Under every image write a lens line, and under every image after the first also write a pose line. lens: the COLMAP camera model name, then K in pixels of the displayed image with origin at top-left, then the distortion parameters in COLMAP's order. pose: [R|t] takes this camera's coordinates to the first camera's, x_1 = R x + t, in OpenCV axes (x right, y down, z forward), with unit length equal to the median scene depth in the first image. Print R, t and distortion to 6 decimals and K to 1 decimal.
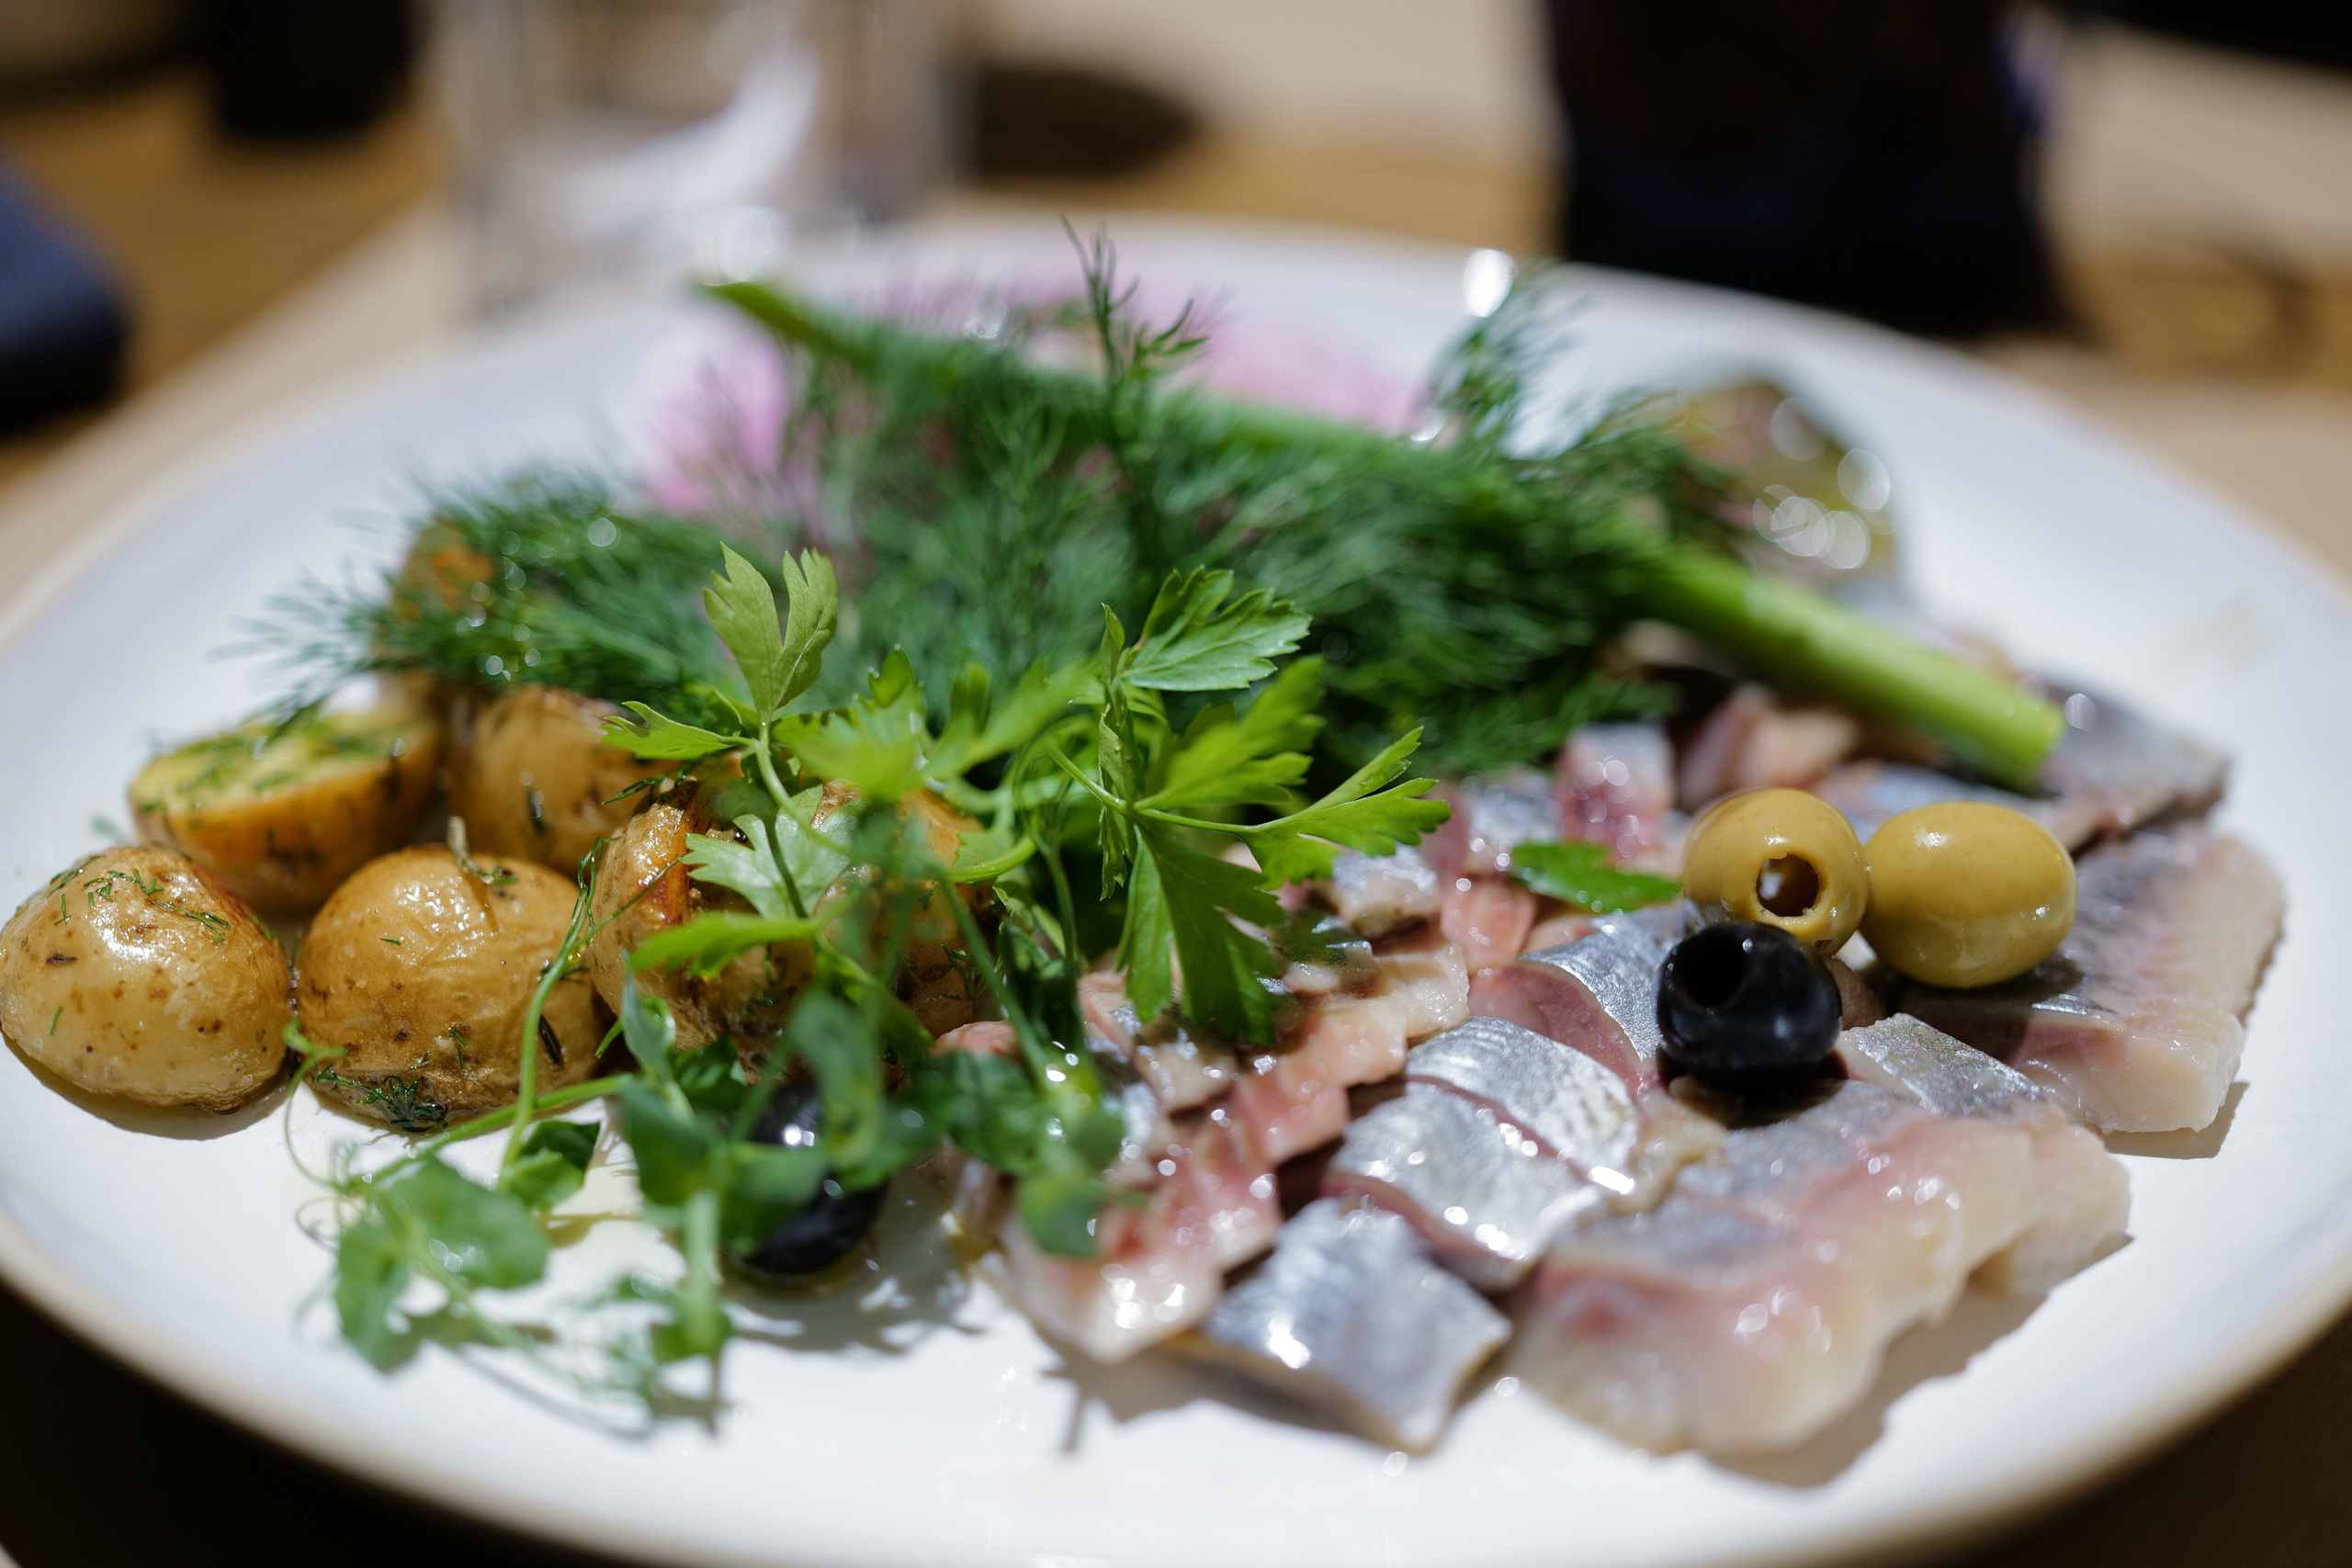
lens RADIAL K [[3294.1, 0, 1169.6], [0, 3294.1, 778.5], [0, 0, 1]] dist [-0.046467, 0.000000]
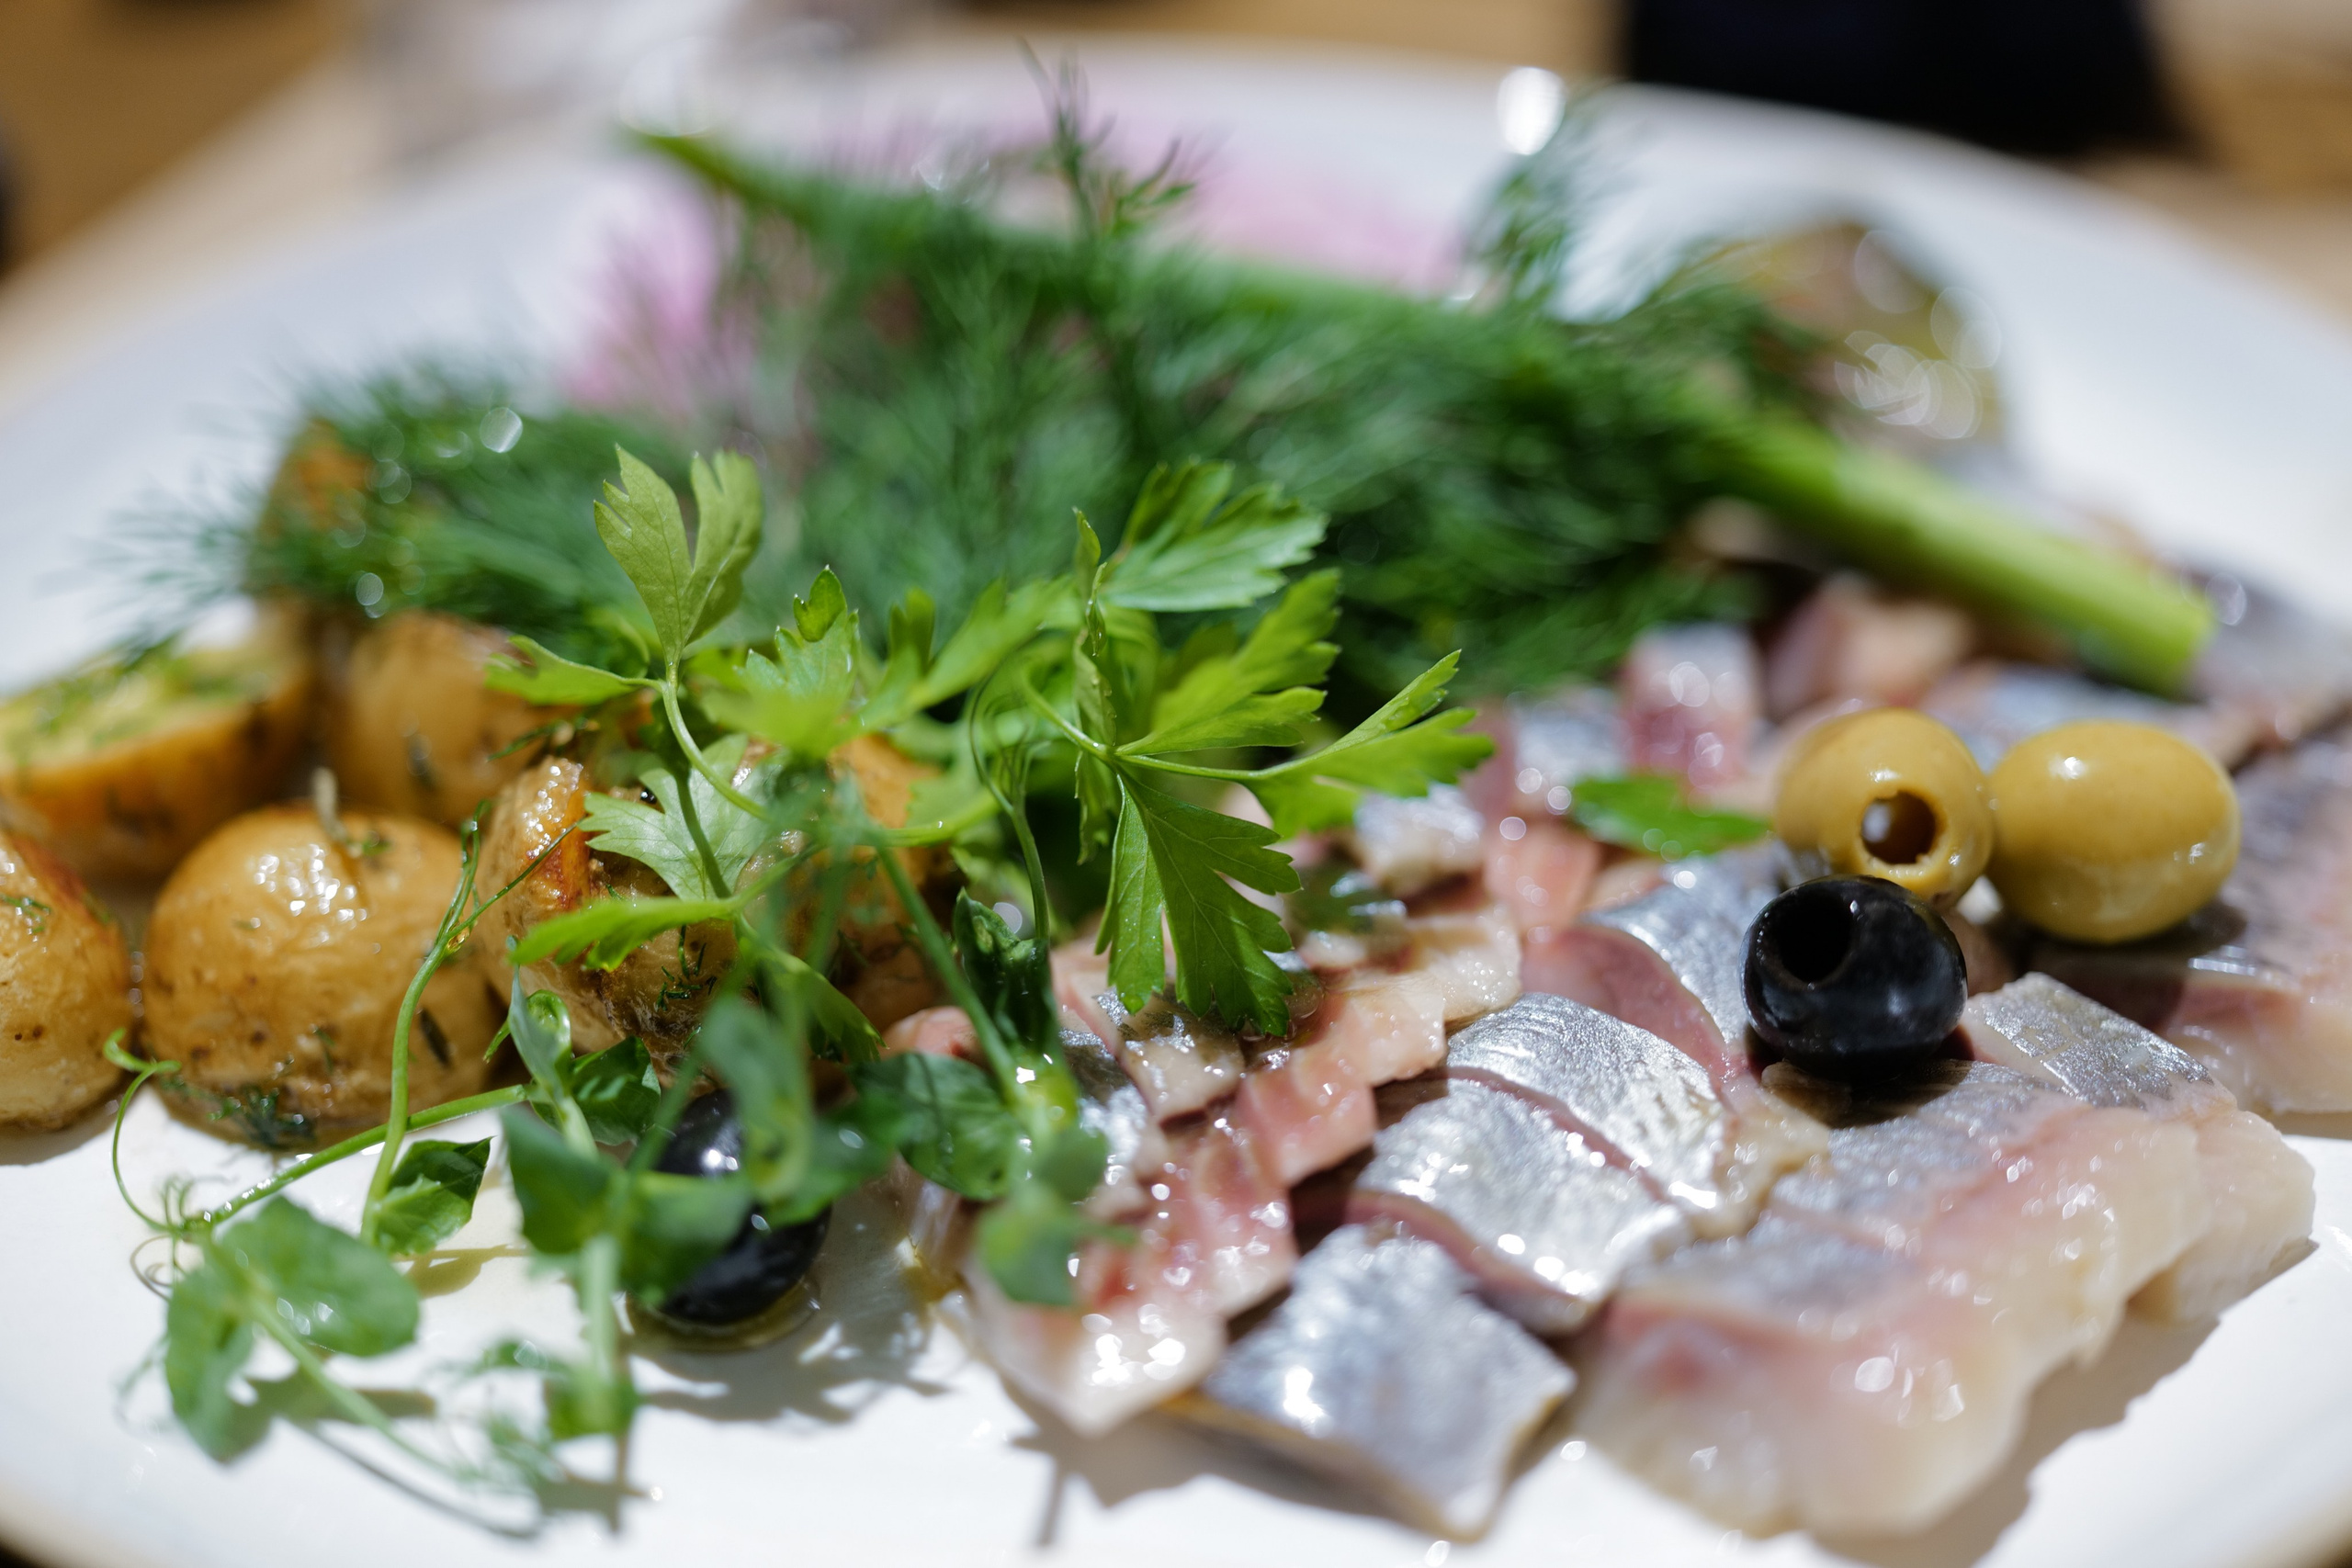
lens RADIAL K [[3294.1, 0, 1174.7], [0, 3294.1, 784.8], [0, 0, 1]] dist [-0.046467, 0.000000]
pose [[0.999702, -0.018916, -0.015403, 0.016522], [0.019661, 0.998571, 0.049702, -0.023977], [0.014441, -0.049990, 0.998645, 0.161343]]
